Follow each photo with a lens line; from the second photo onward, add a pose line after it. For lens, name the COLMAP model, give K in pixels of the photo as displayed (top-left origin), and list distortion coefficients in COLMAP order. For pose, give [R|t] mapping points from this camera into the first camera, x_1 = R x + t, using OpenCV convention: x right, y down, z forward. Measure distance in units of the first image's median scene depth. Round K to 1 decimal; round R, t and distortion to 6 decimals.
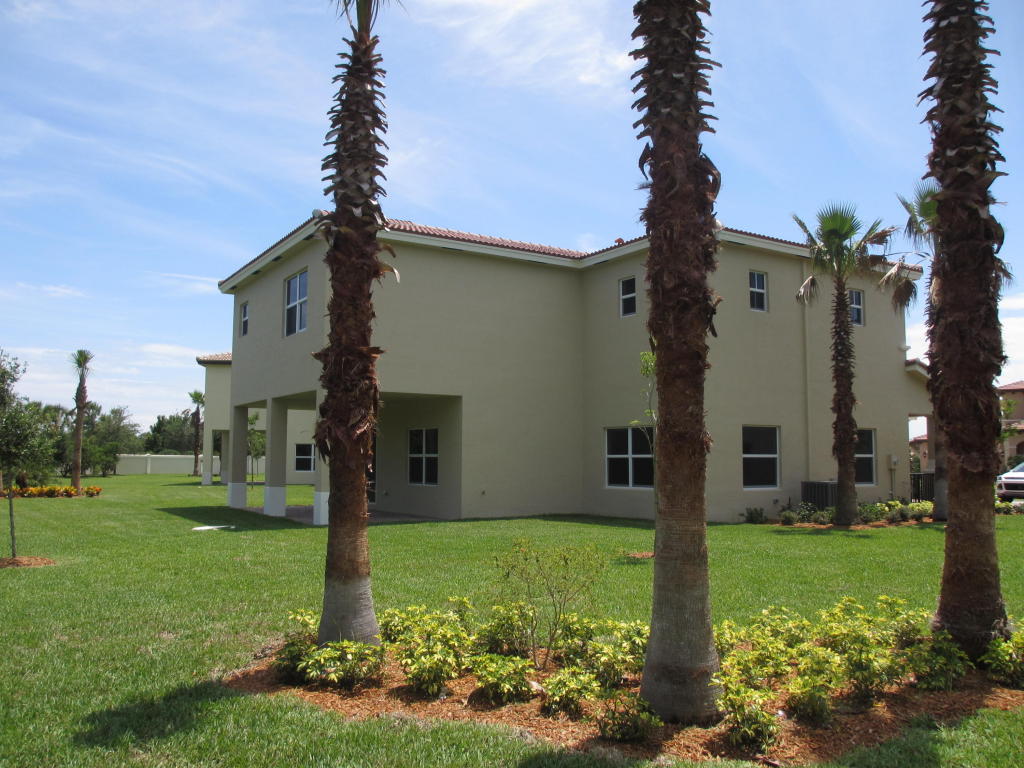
lens RADIAL K [[867.0, 0, 512.0], [0, 867.0, 384.0], [0, 0, 1]] dist [-0.026806, -0.013398]
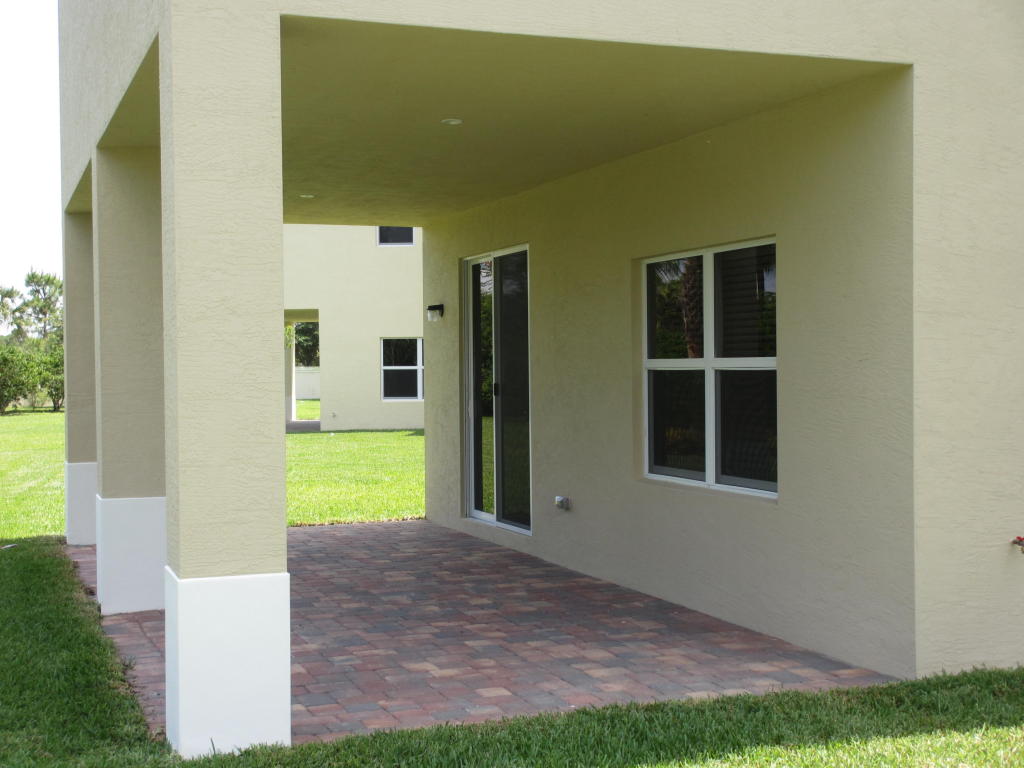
lens RADIAL K [[1391.2, 0, 512.0], [0, 1391.2, 384.0], [0, 0, 1]] dist [-0.002182, -0.001863]
pose [[0.978076, -0.010567, -0.207981, -0.075693], [0.031530, 0.994713, 0.097734, 0.048863], [0.205849, -0.102149, 0.973238, 0.614655]]
